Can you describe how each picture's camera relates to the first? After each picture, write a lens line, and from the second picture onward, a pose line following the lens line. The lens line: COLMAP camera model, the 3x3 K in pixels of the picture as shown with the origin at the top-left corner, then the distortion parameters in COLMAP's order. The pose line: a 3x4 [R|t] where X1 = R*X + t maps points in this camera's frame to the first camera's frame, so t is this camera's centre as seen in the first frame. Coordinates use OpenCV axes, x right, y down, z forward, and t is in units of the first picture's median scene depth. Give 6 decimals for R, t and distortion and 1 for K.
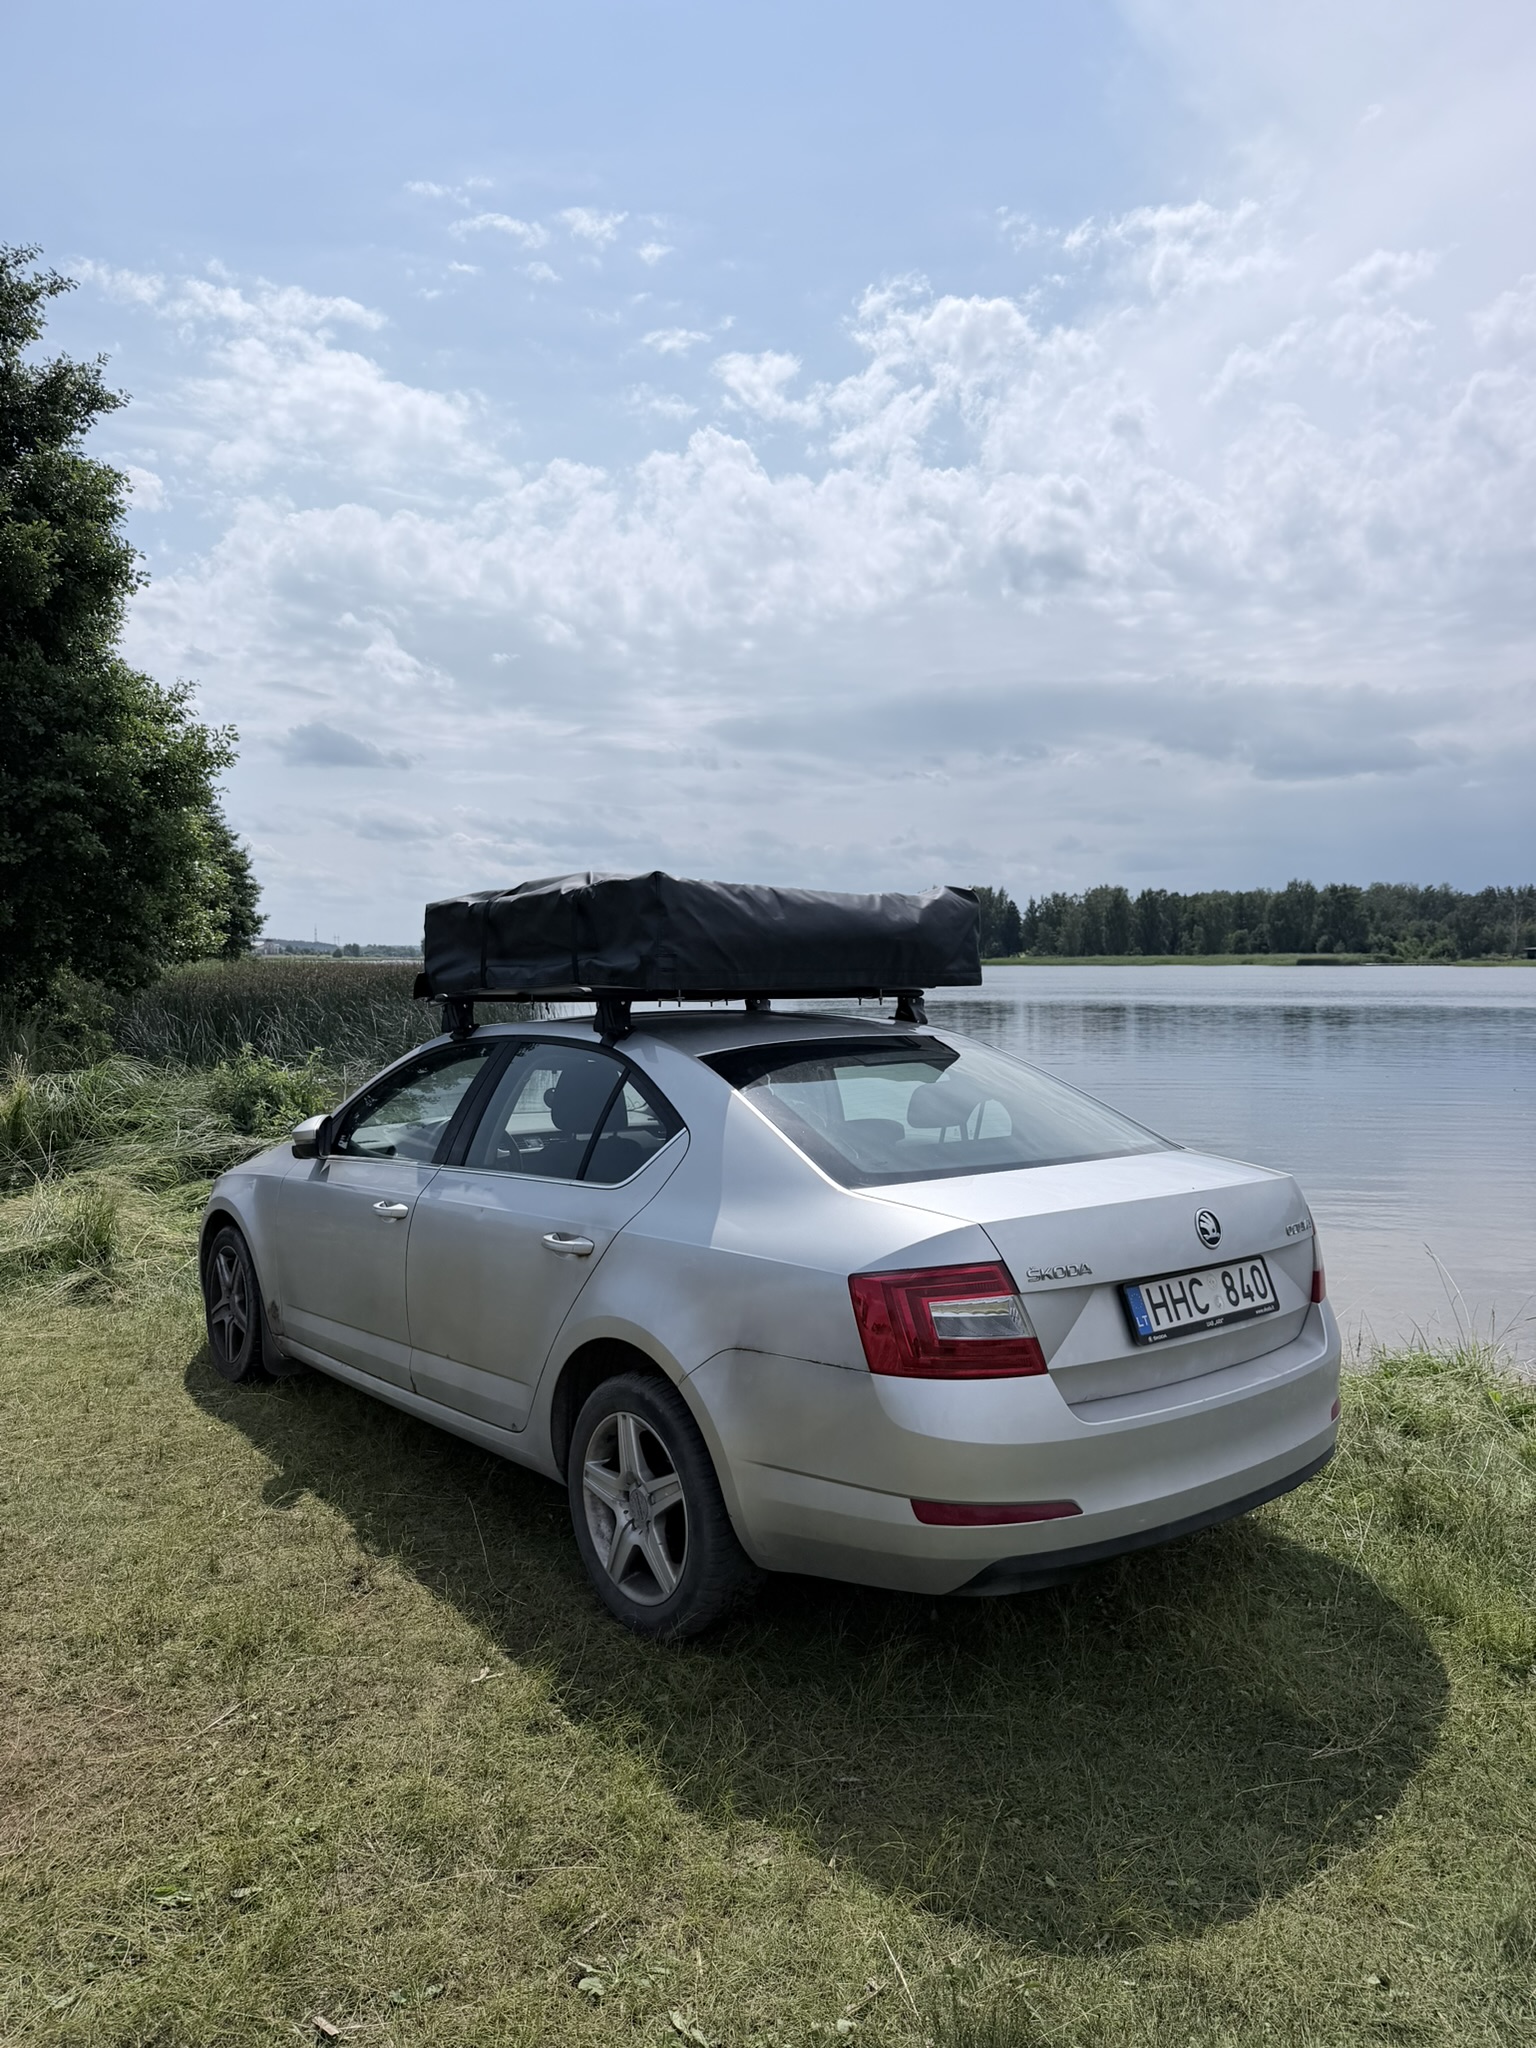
lens RADIAL K [[1429.4, 0, 759.0], [0, 1429.4, 1015.9], [0, 0, 1]] dist [0.044073, -0.050913]
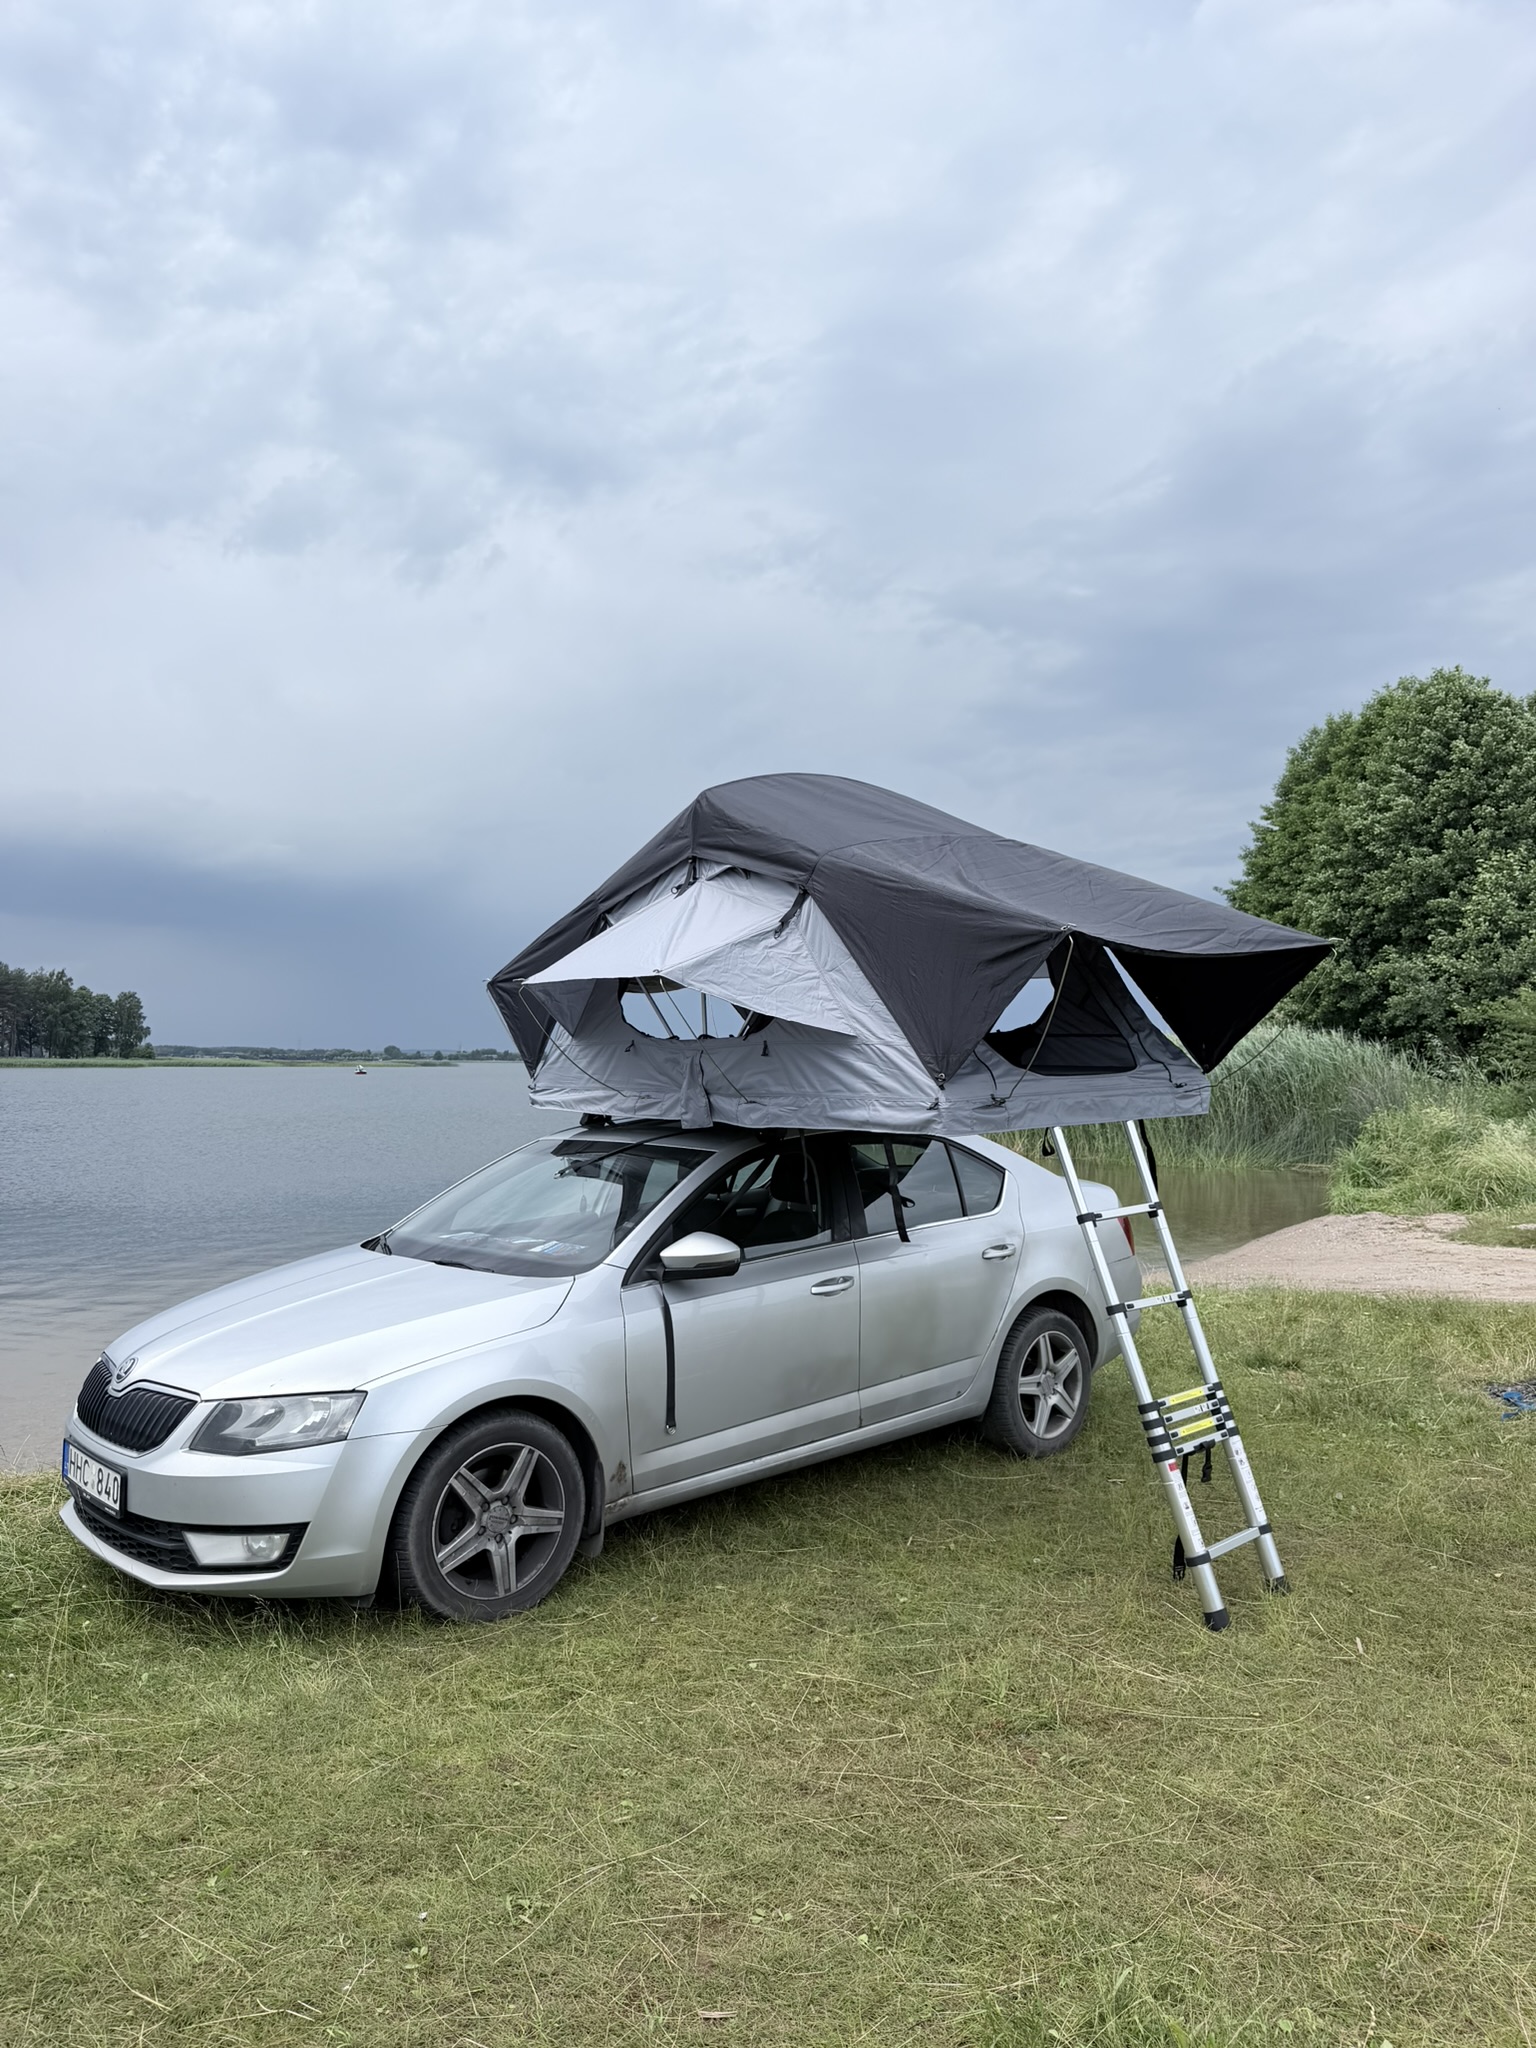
lens RADIAL K [[1429.4, 0, 759.0], [0, 1429.4, 1015.9], [0, 0, 1]] dist [0.044073, -0.050913]
pose [[-0.027667, 0.028165, 0.999220, -1.883702], [0.035525, 0.998999, -0.027175, -0.074637], [-0.998986, 0.034745, -0.028640, 1.419156]]
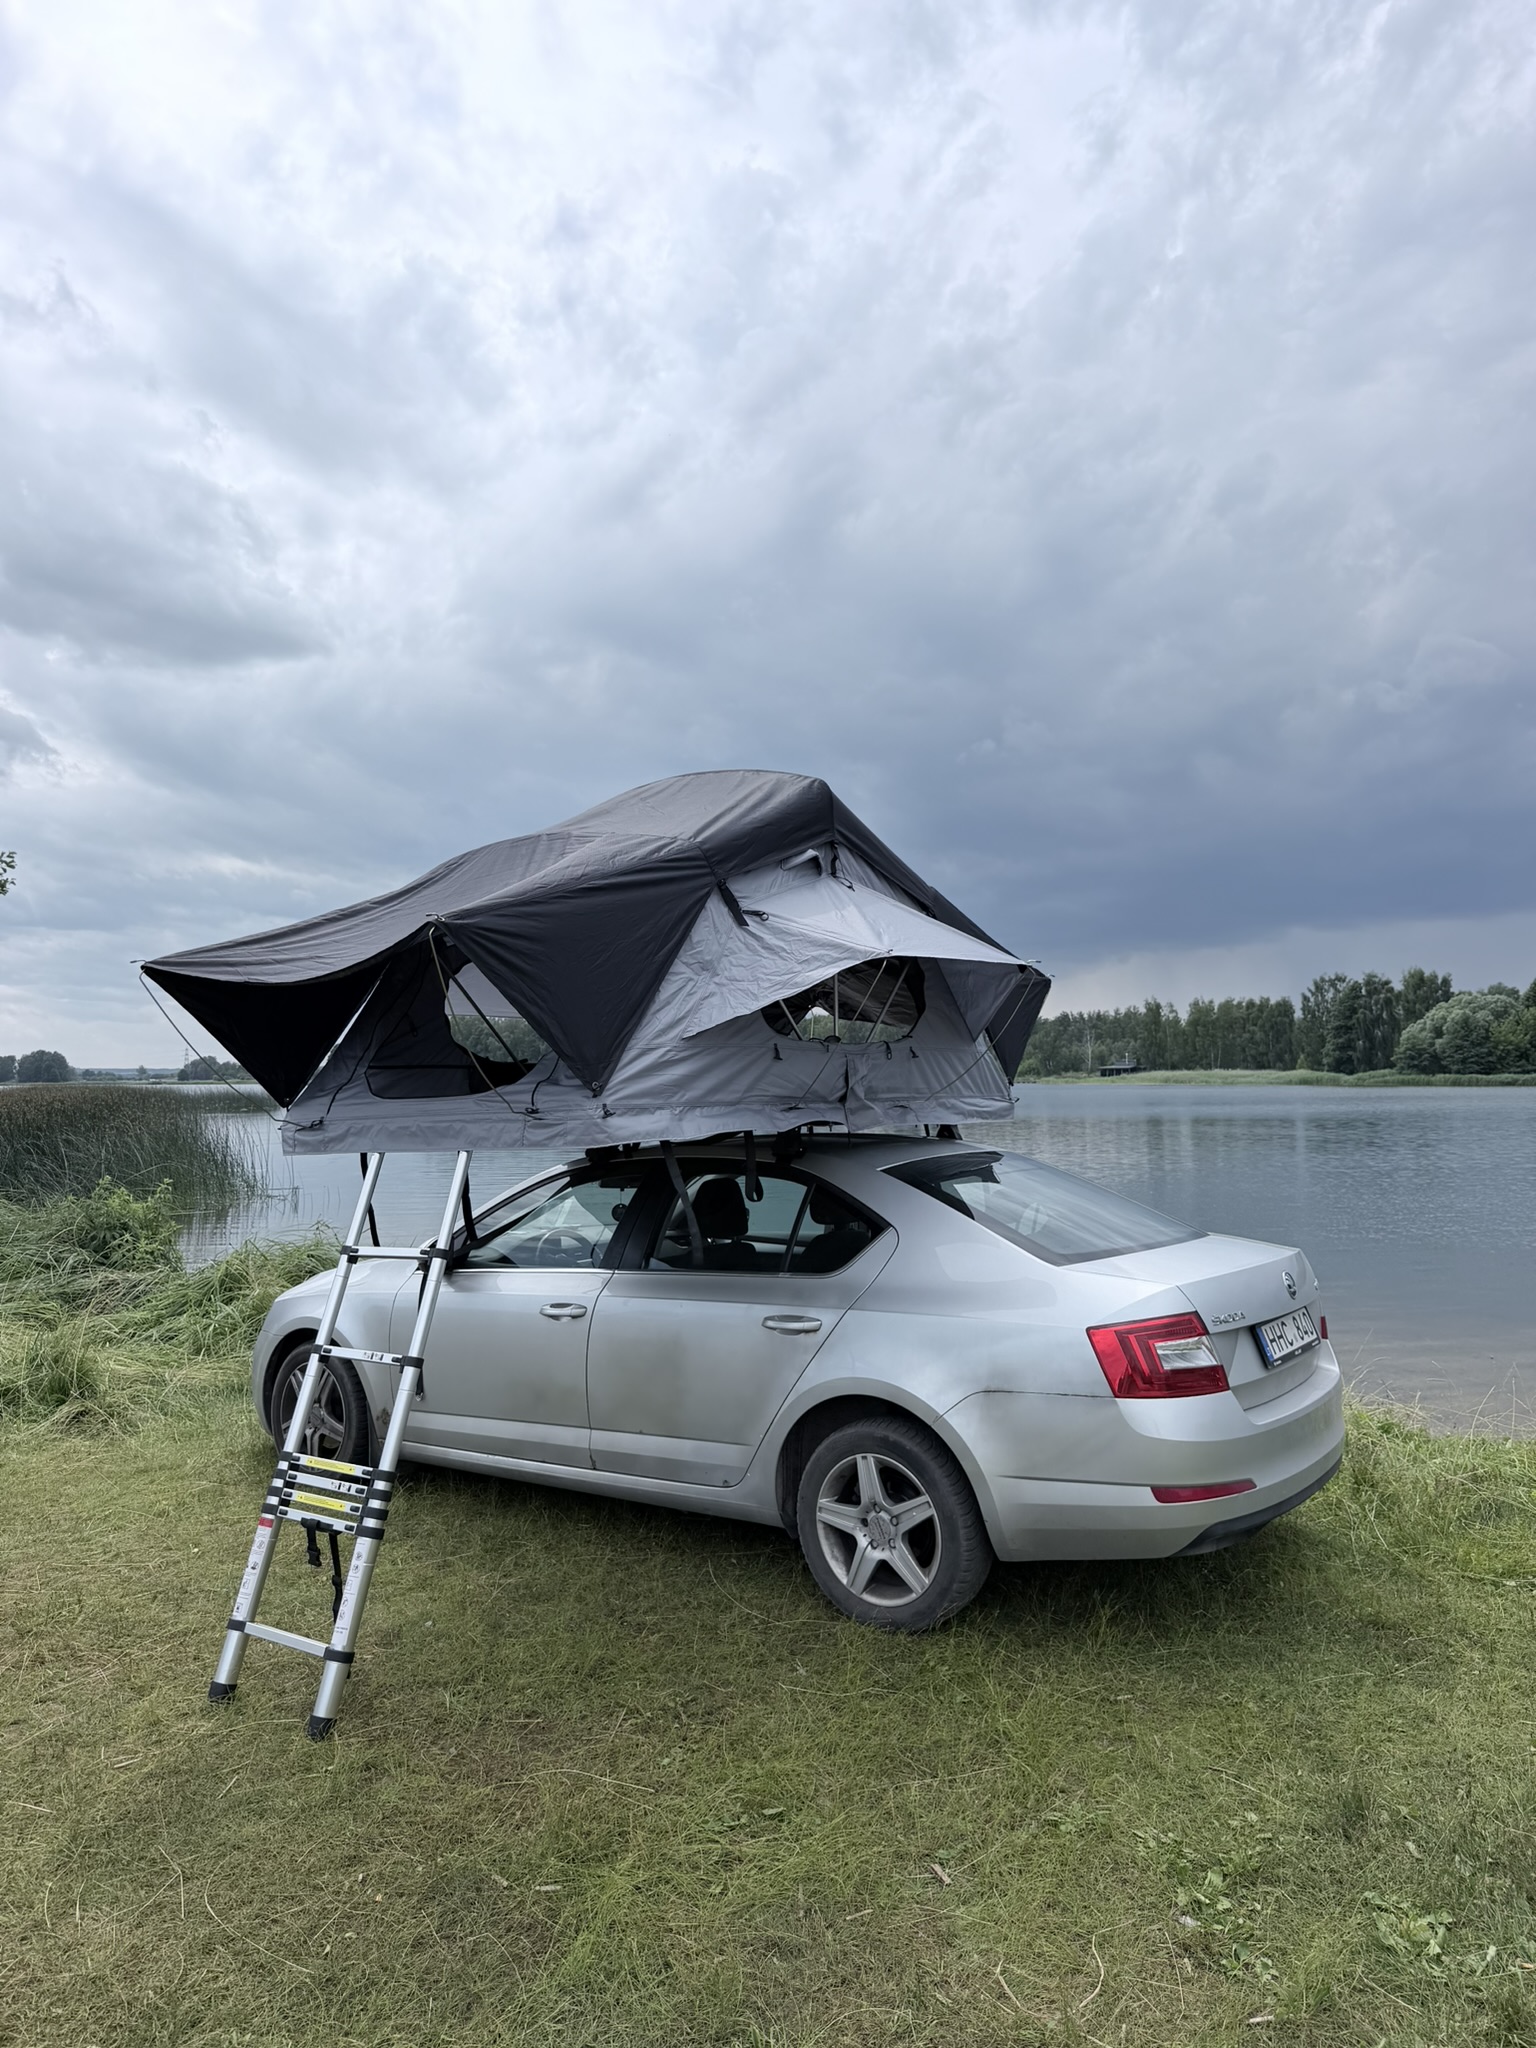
lens RADIAL K [[1429.4, 0, 759.0], [0, 1429.4, 1015.9], [0, 0, 1]] dist [0.044073, -0.050913]
pose [[0.965985, 0.006273, 0.258523, -0.529214], [0.015344, 0.996554, -0.081516, -0.008474], [-0.258143, 0.082710, 0.962560, -0.238008]]
